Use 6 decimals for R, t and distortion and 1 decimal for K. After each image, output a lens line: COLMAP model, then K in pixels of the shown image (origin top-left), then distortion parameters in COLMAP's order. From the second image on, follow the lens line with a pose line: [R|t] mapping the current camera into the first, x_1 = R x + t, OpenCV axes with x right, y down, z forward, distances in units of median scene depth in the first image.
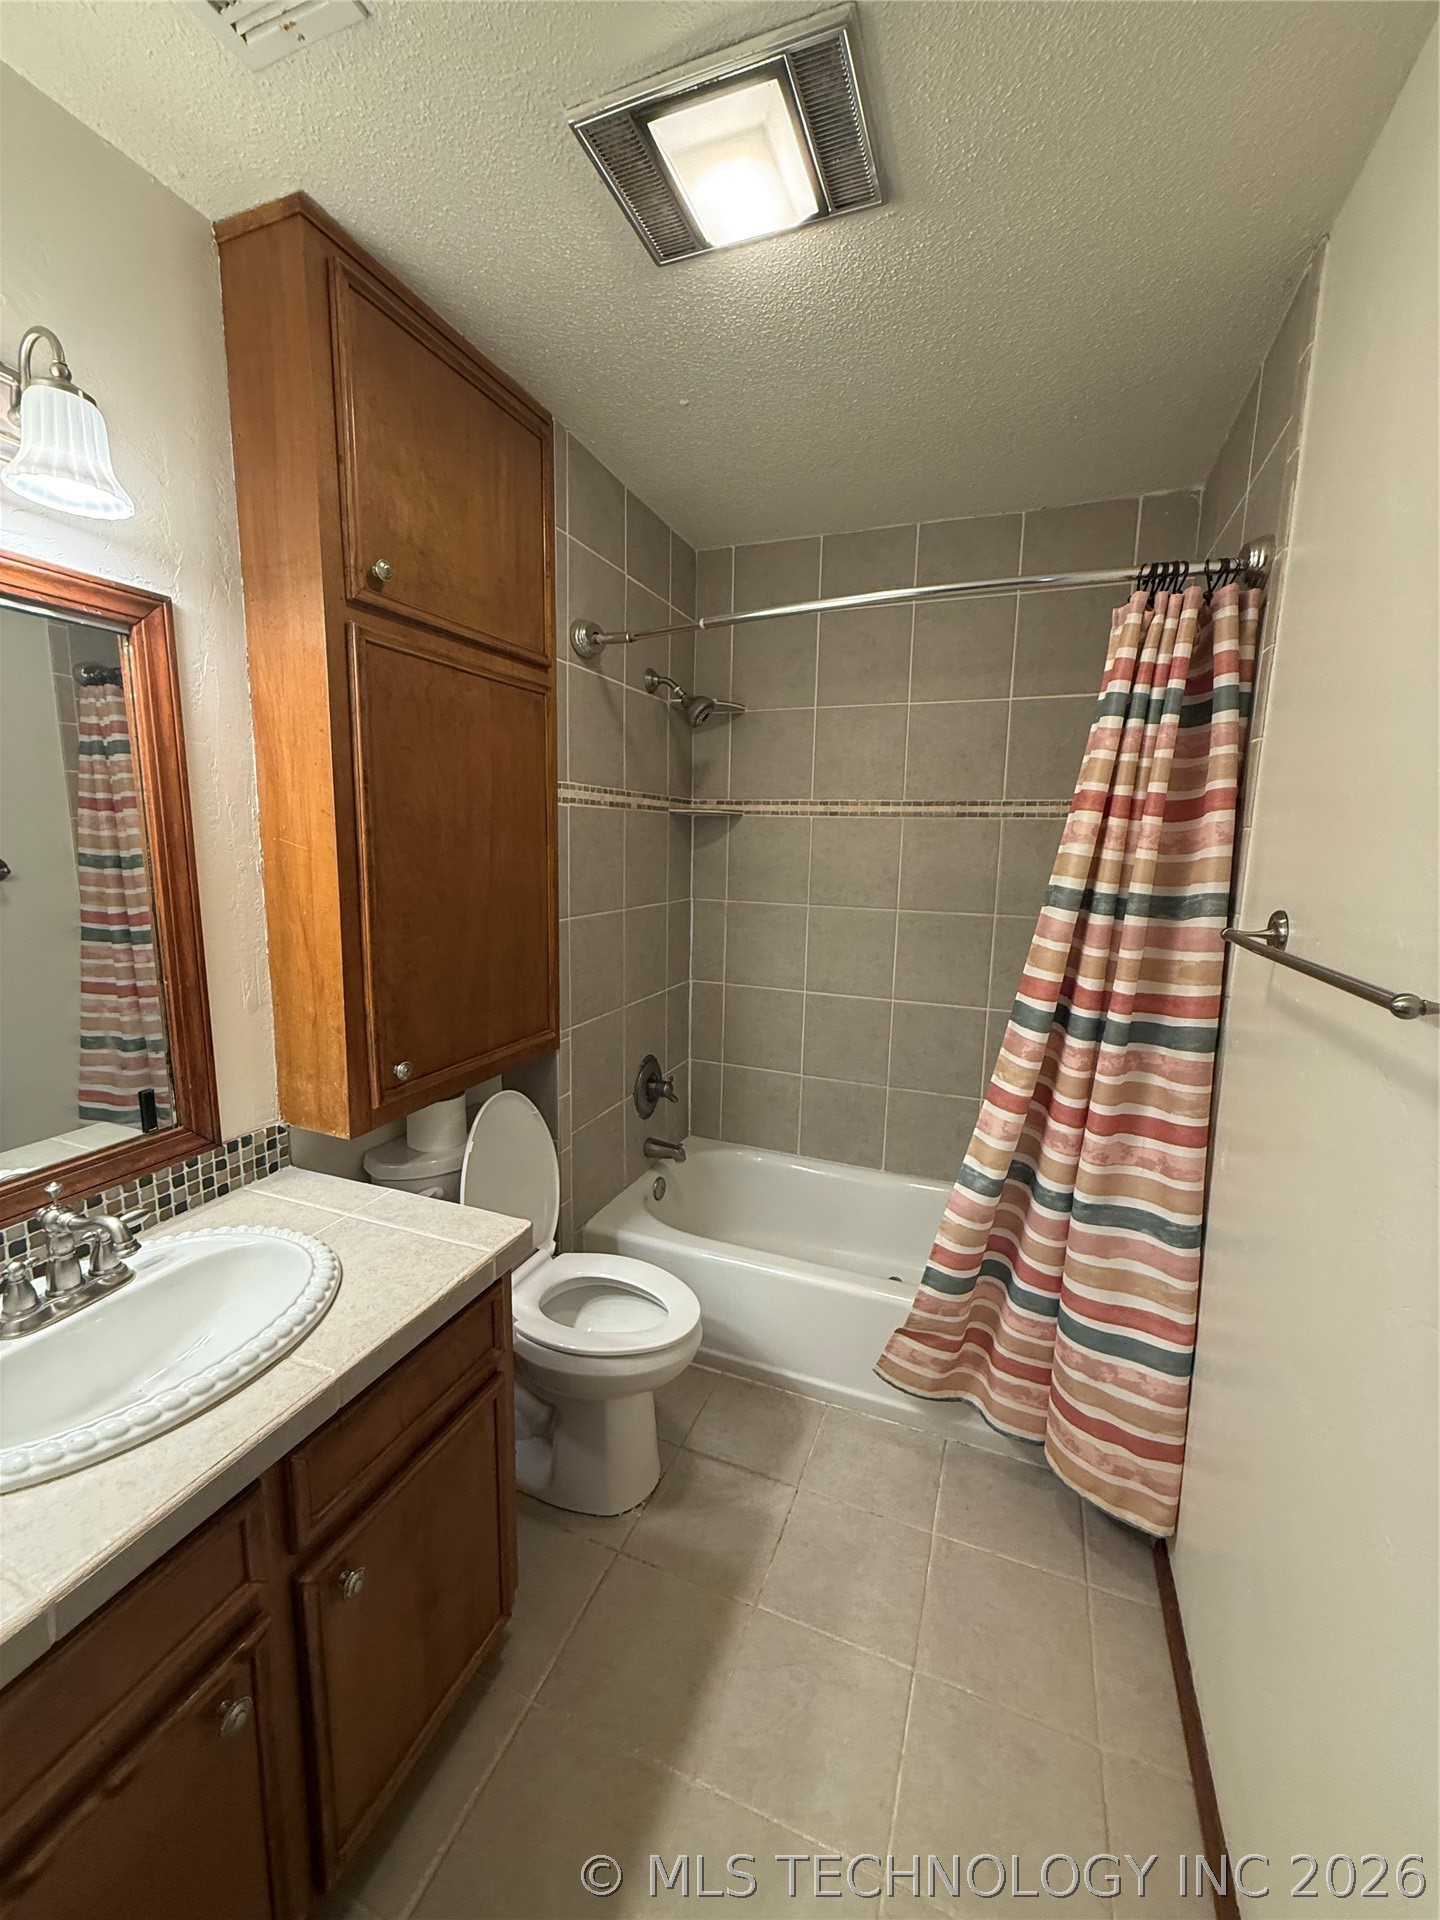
lens RADIAL K [[763.0, 0, 719.7], [0, 763.0, 956.6], [0, 0, 1]] dist [0.000117, -0.000018]
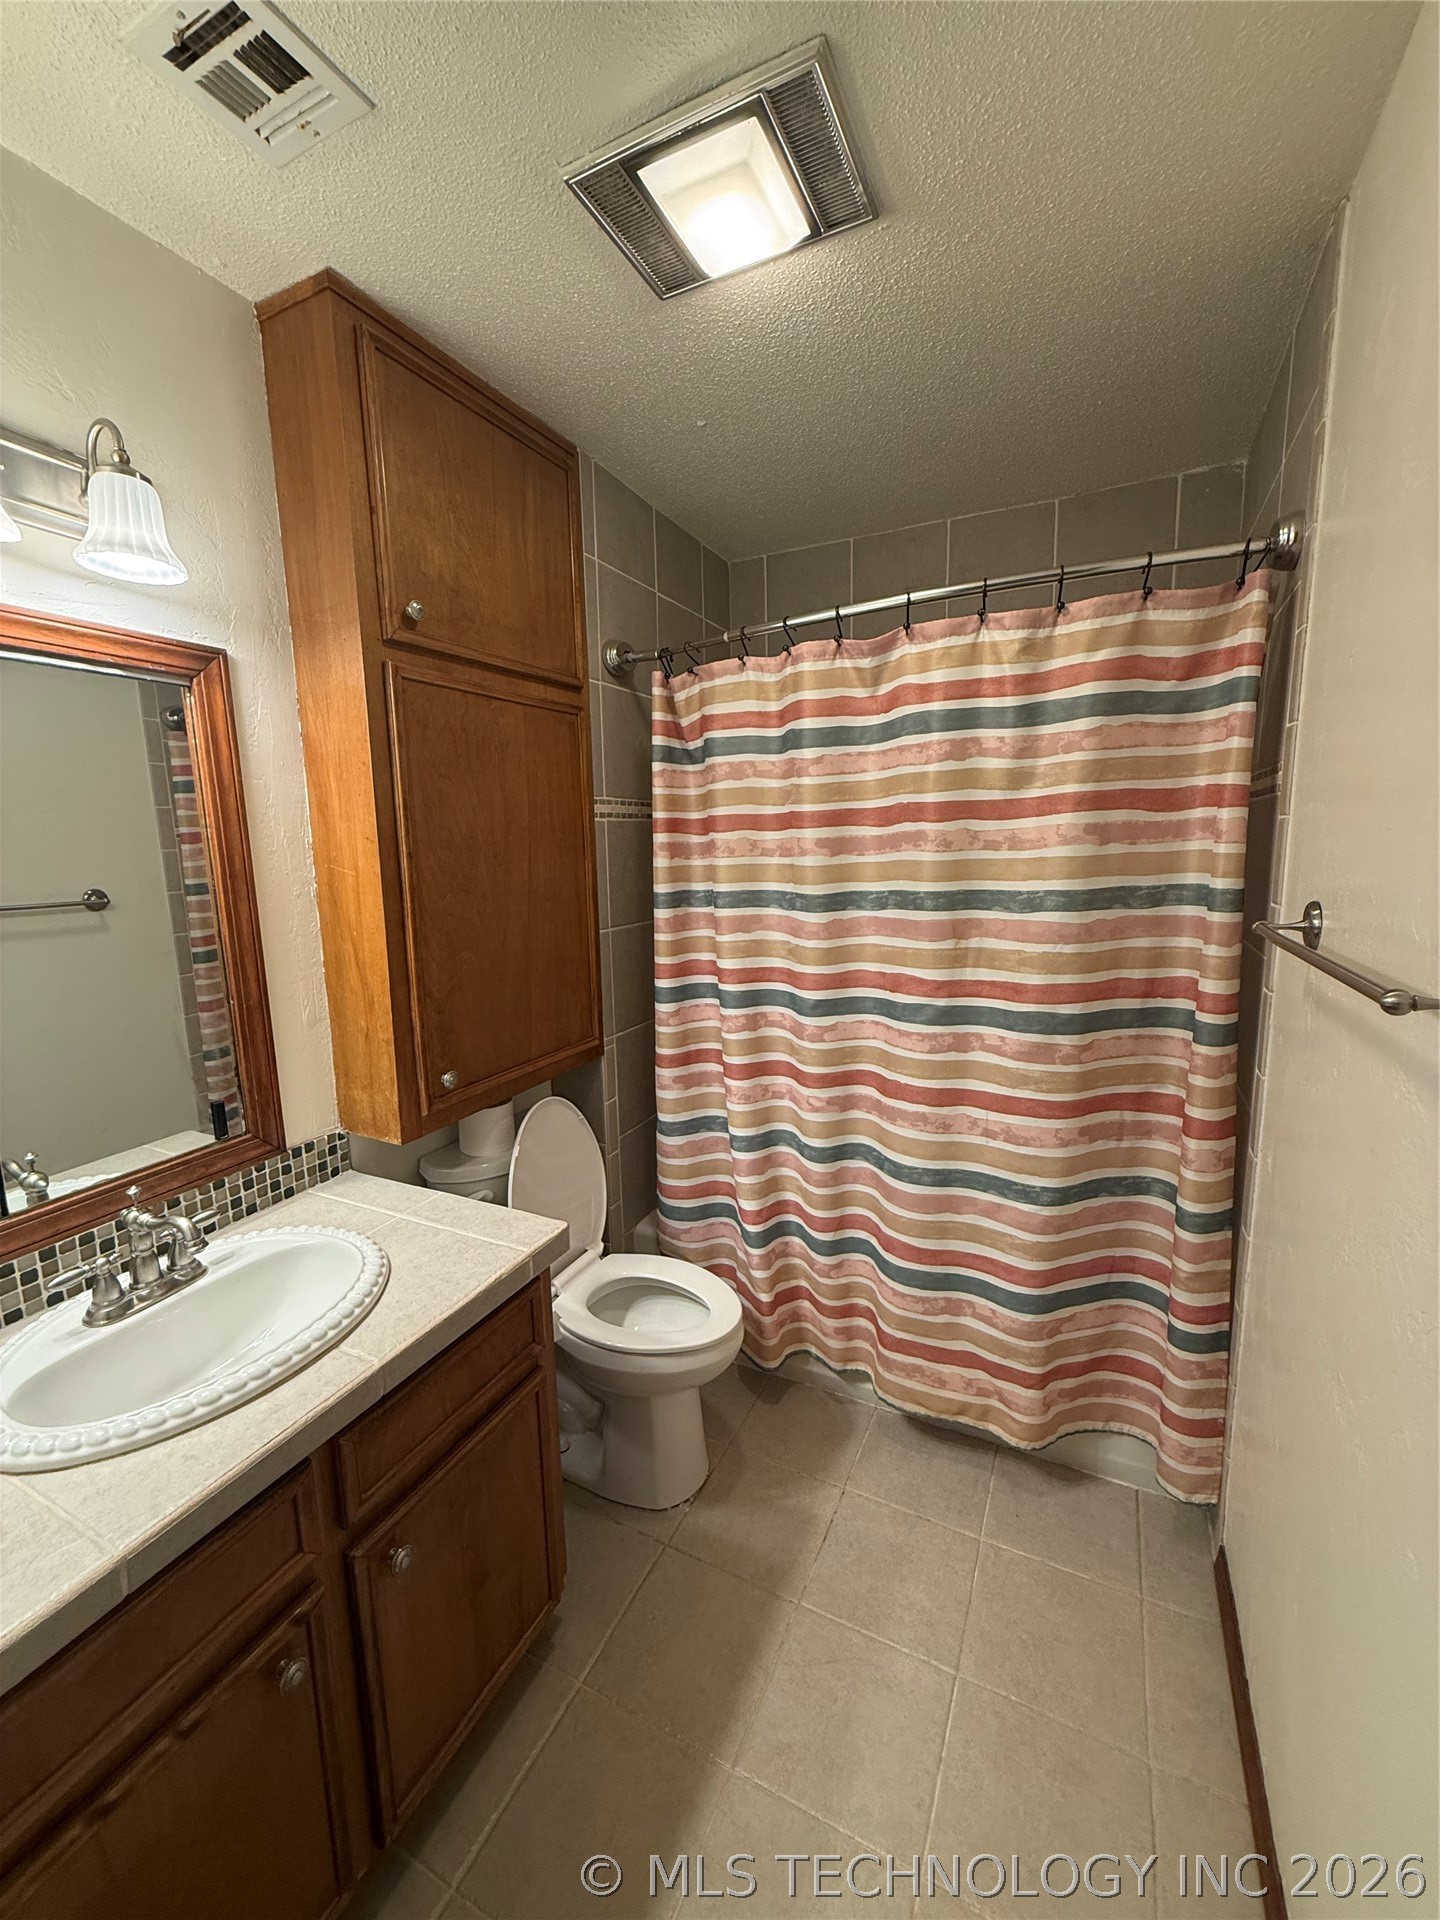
lens RADIAL K [[763.0, 0, 720.4], [0, 763.0, 956.6], [0, 0, 1]] dist [0.000117, -0.000018]
pose [[0.995758, -0.028310, -0.087550, 0.061564], [0.028005, 0.999597, -0.004711, -0.005957], [0.087648, 0.002239, 0.996149, -0.022550]]
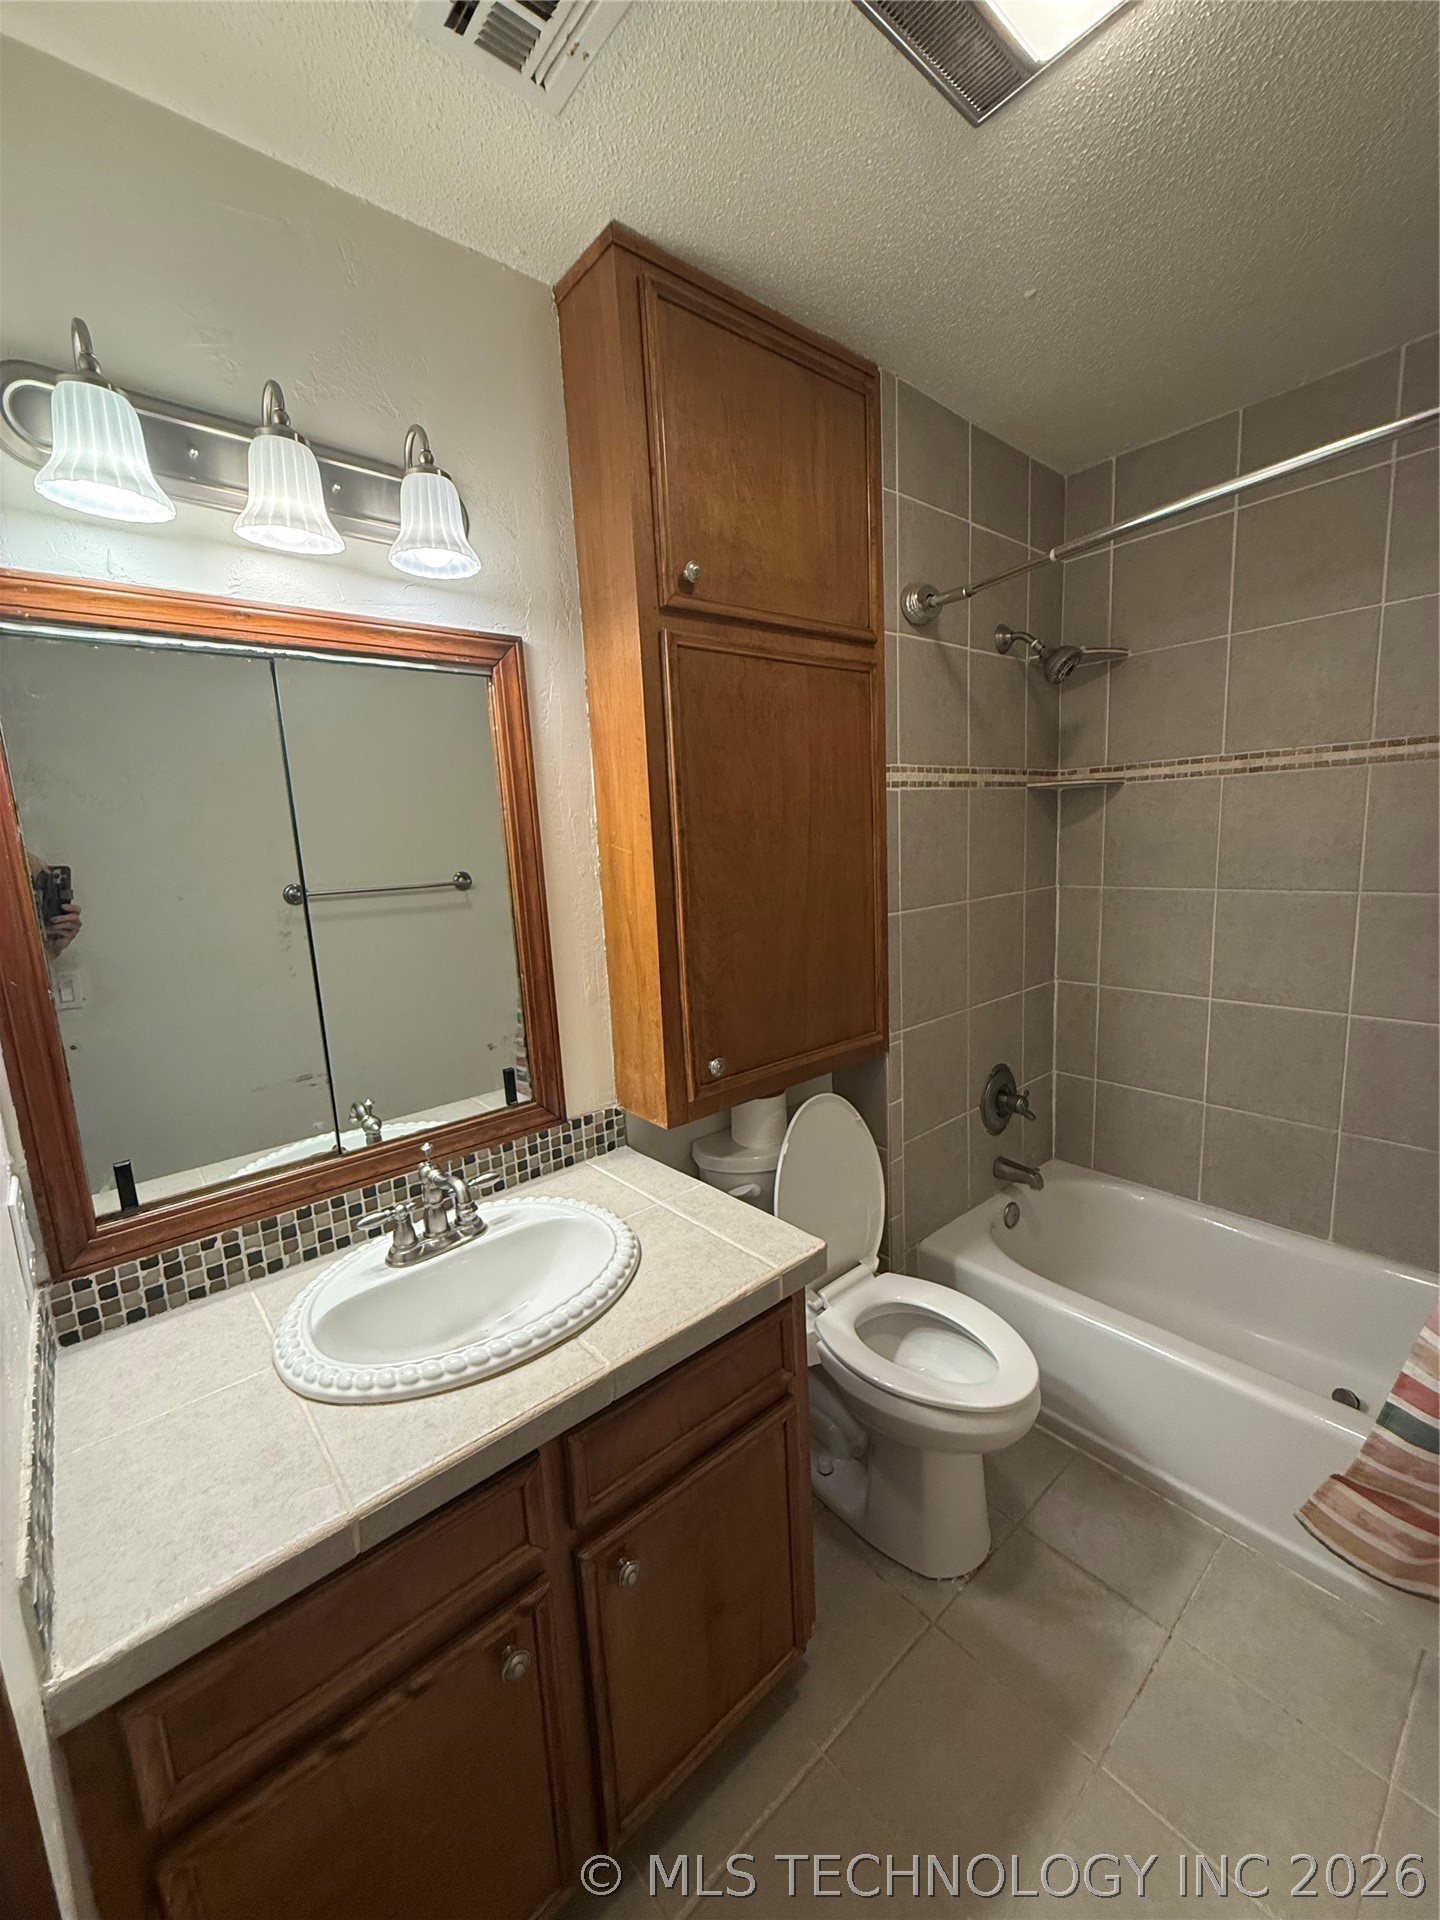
lens RADIAL K [[763.0, 0, 722.2], [0, 763.0, 957.3], [0, 0, 1]] dist [0.000117, -0.000018]
pose [[0.882036, 0.010501, -0.471065, 0.073288], [-0.004535, 0.999894, 0.013799, -0.010923], [0.471160, -0.010035, 0.881991, 0.122873]]
